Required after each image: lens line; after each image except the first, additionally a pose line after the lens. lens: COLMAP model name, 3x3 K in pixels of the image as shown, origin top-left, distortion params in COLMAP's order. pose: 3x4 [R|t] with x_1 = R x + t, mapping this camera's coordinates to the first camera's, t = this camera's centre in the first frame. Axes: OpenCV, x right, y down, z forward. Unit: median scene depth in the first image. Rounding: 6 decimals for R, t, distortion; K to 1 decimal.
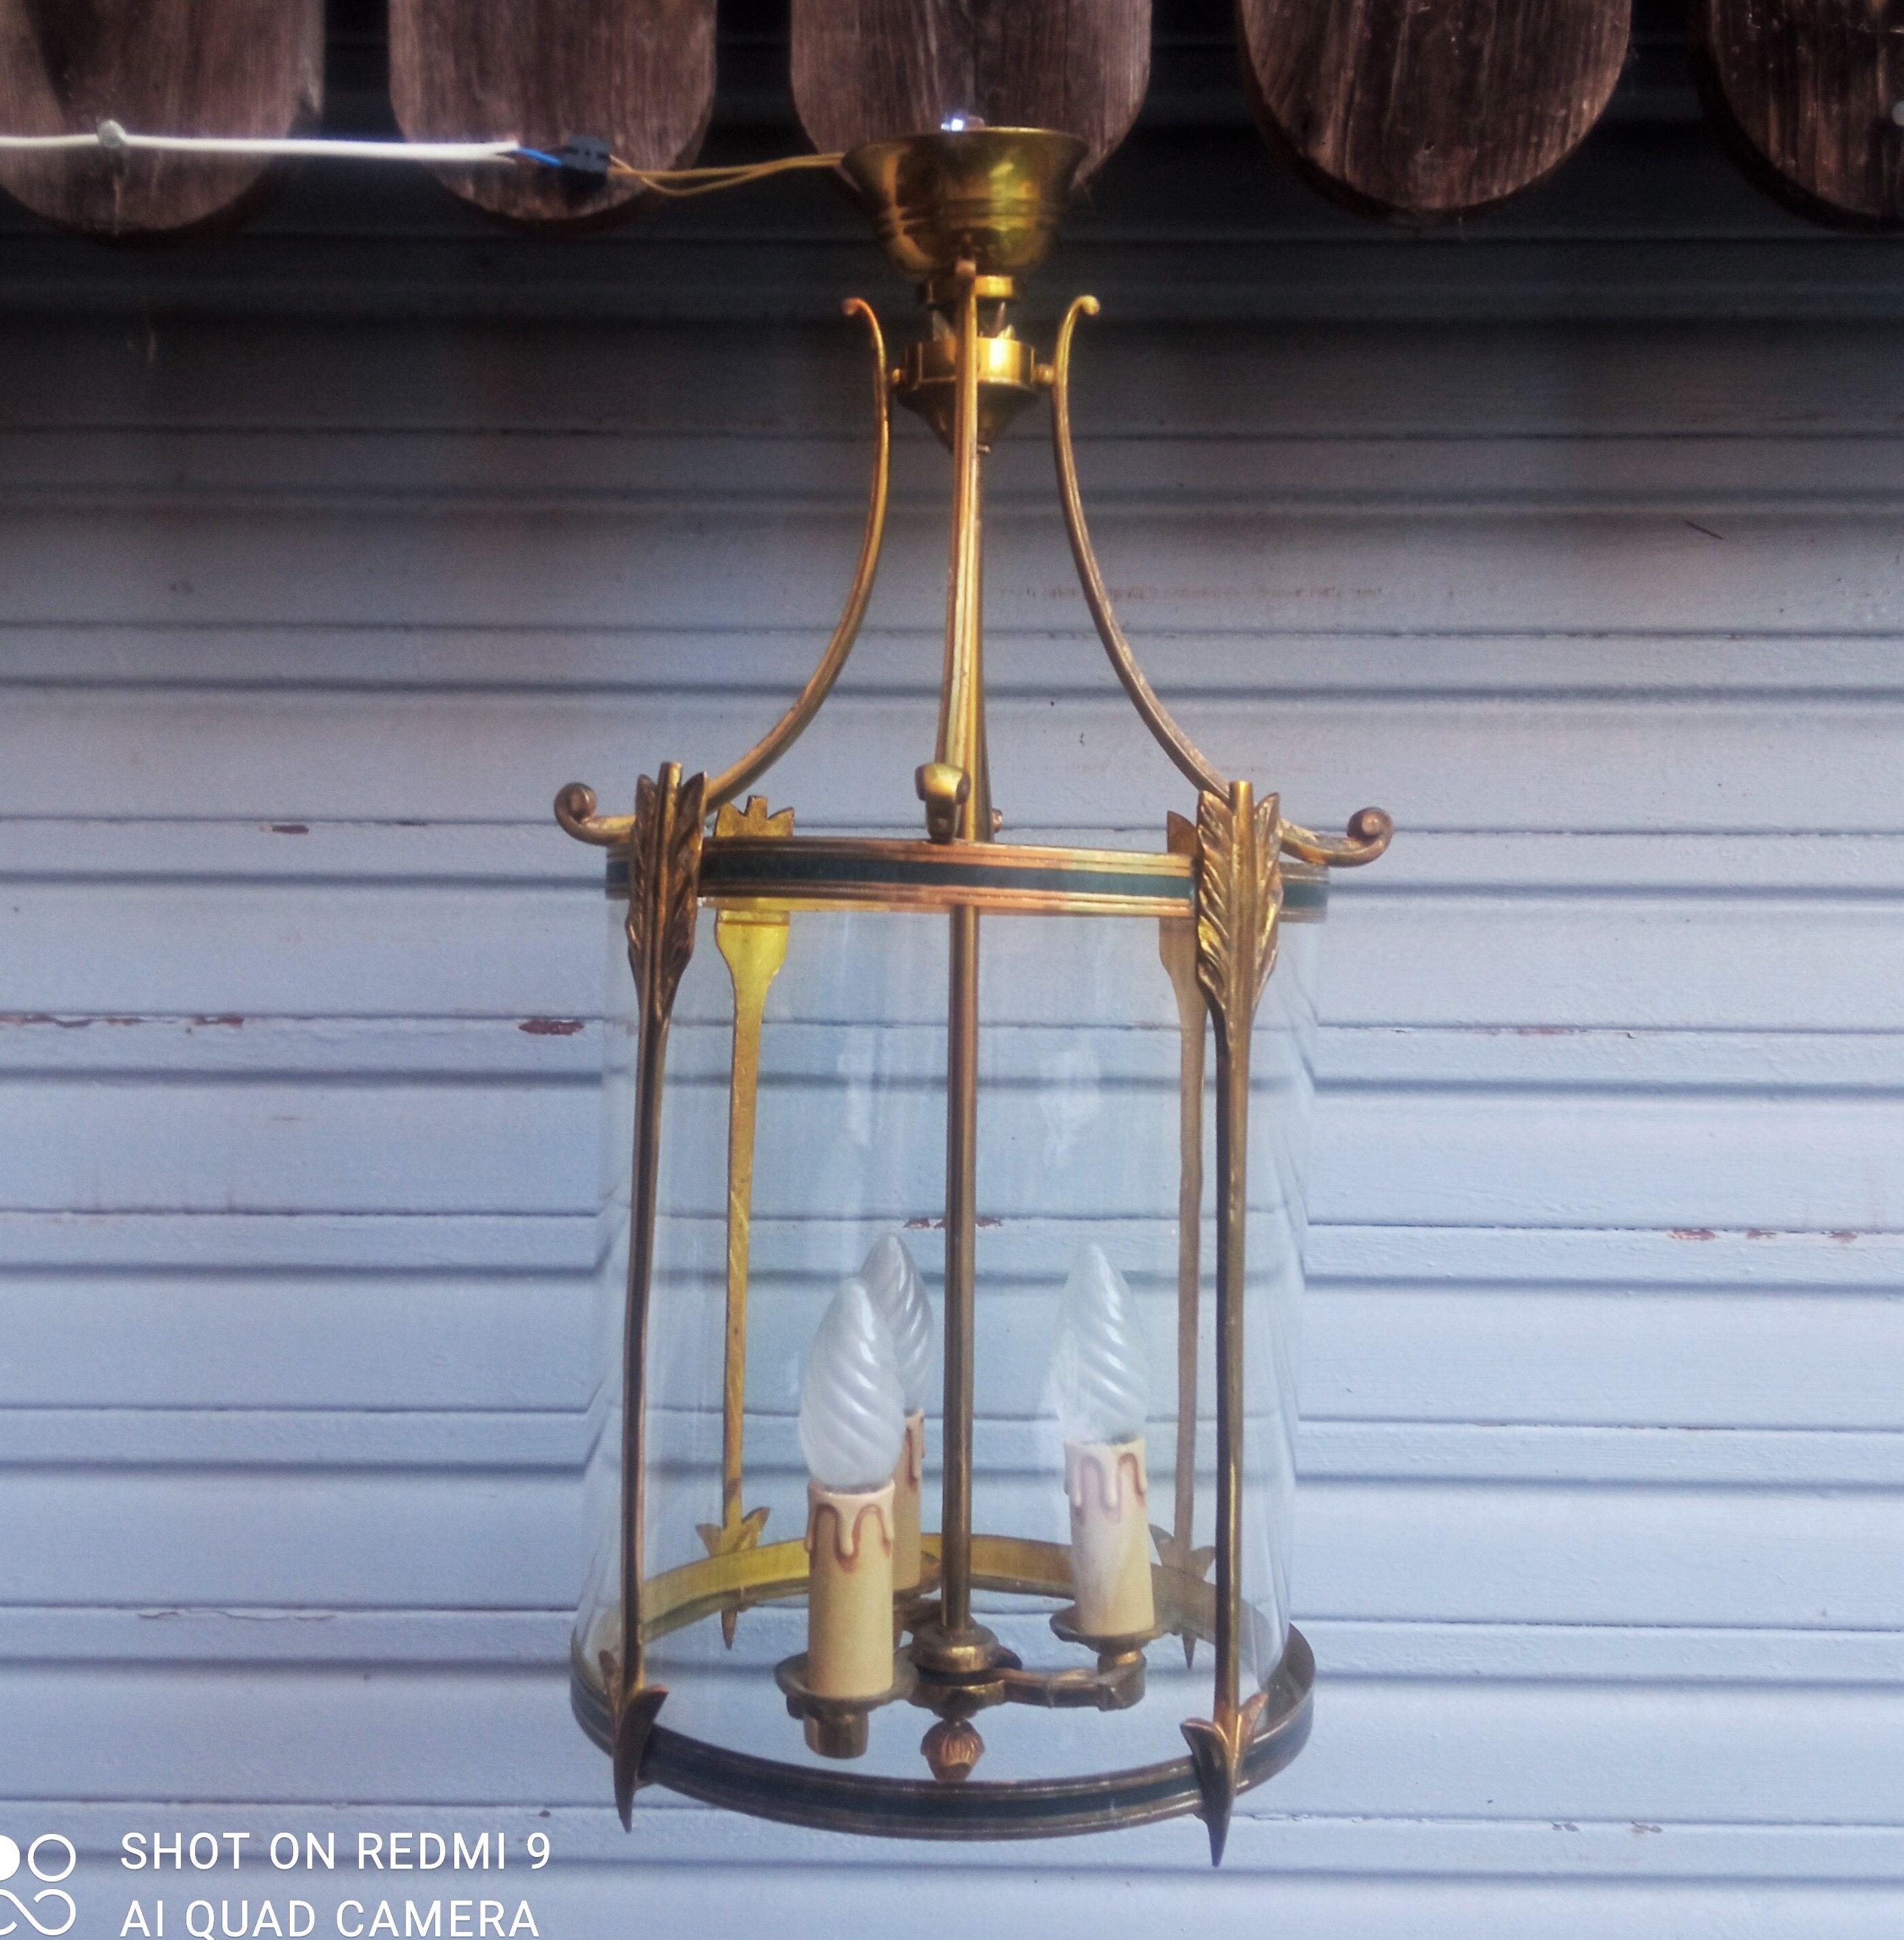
lens RADIAL K [[2197.6, 0, 942.4], [0, 2197.6, 954.0], [0, 0, 1]] dist [0.112568, -0.206739]
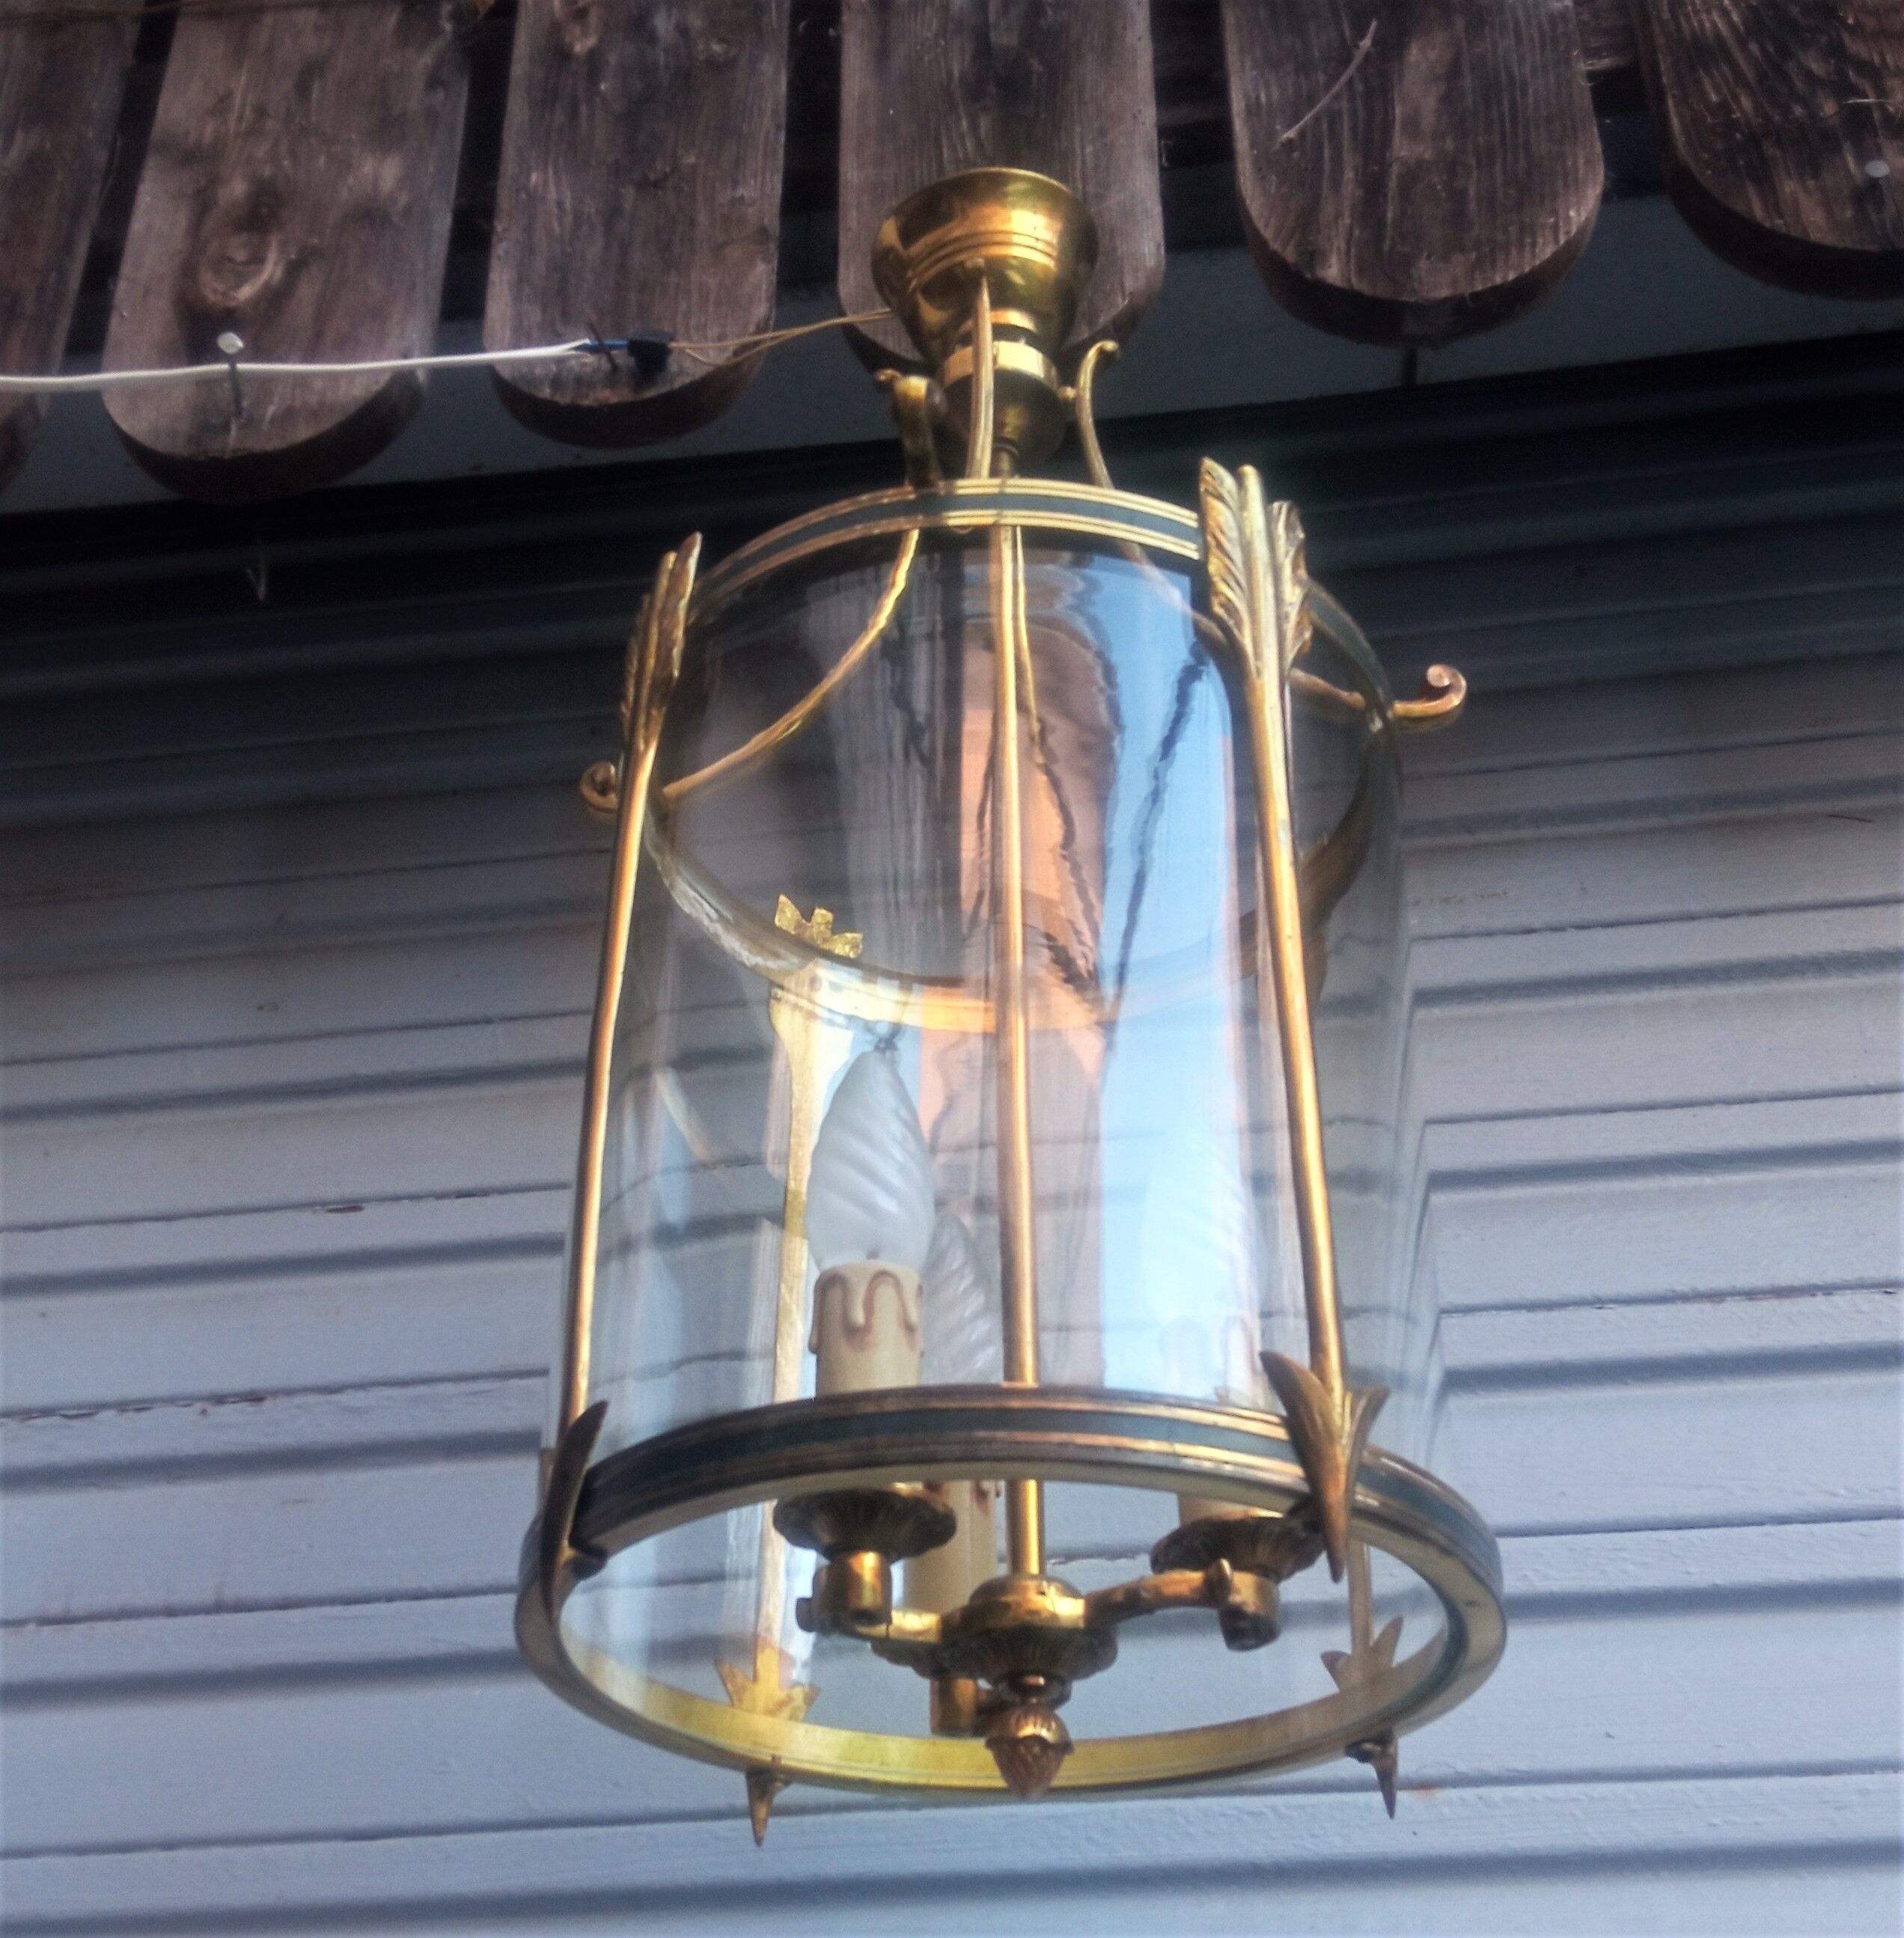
lens RADIAL K [[2419.6, 0, 956.8], [0, 2419.6, 1124.7], [0, 0, 1]] dist [0.119753, -0.230034]
pose [[0.993201, -0.073424, -0.090334, 0.069209], [0.013441, 0.843136, -0.537533, 0.606985], [0.115632, 0.532664, 0.838390, 0.211217]]
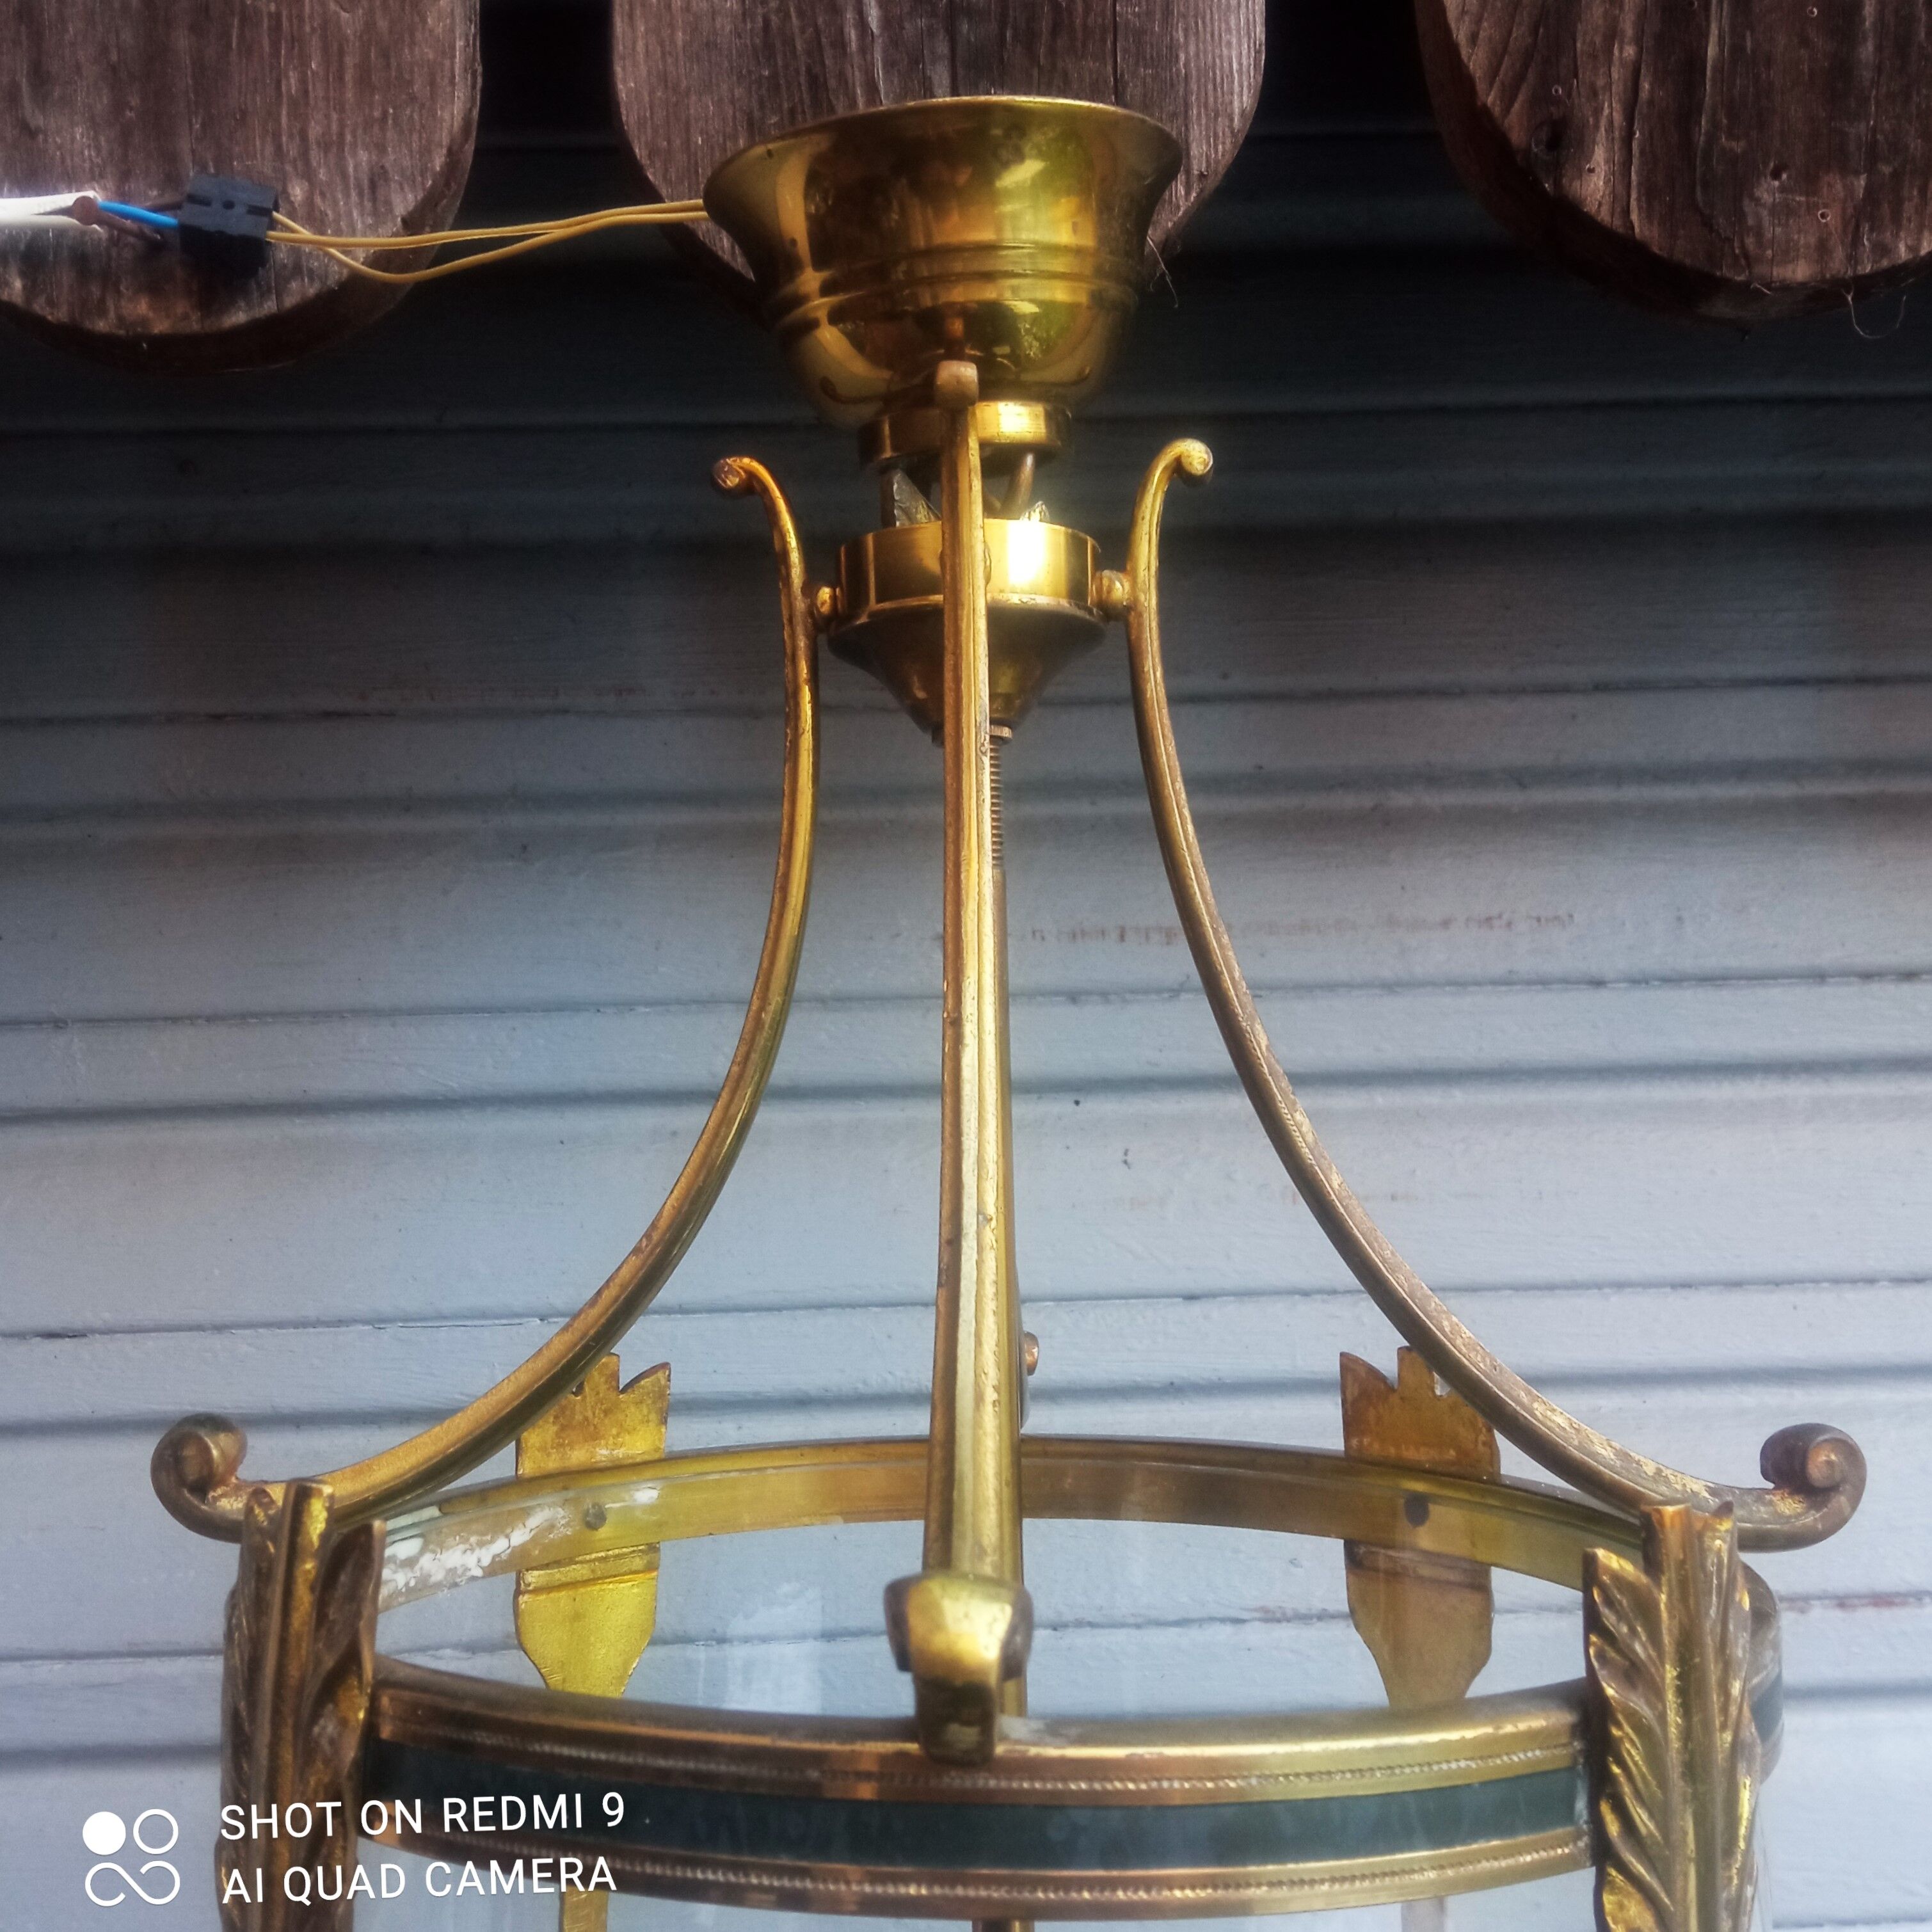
lens RADIAL K [[2125.9, 0, 962.1], [0, 2125.9, 968.9], [0, 0, 1]] dist [0.110560, -0.204516]
pose [[0.998543, -0.032293, 0.043236, -0.012629], [0.036518, 0.994236, -0.100803, -0.119408], [-0.039732, 0.102235, 0.993967, 0.492799]]
